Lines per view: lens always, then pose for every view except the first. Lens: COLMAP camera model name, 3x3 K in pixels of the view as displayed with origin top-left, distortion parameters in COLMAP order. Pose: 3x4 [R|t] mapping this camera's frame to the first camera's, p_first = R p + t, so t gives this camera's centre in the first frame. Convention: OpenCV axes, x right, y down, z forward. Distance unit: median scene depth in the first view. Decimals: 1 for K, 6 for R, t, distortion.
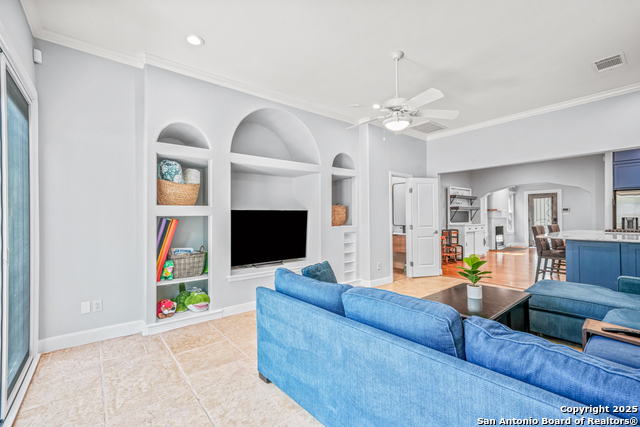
lens RADIAL K [[281.4, 0, 317.4], [0, 281.4, 218.0], [0, 0, 1]] dist [0.008742, 0.000051]
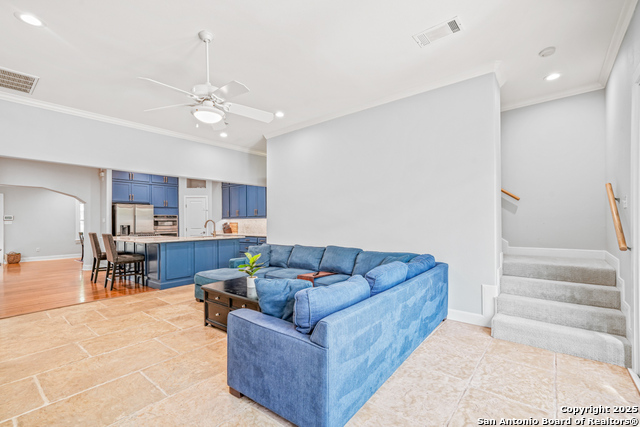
lens RADIAL K [[281.4, 0, 317.4], [0, 281.4, 218.0], [0, 0, 1]] dist [0.008742, 0.000051]
pose [[-0.198904, 0.022257, 0.979766, -0.190081], [0.014334, 0.999701, -0.019800, 0.002349], [-0.979914, 0.010106, -0.199164, 0.270563]]
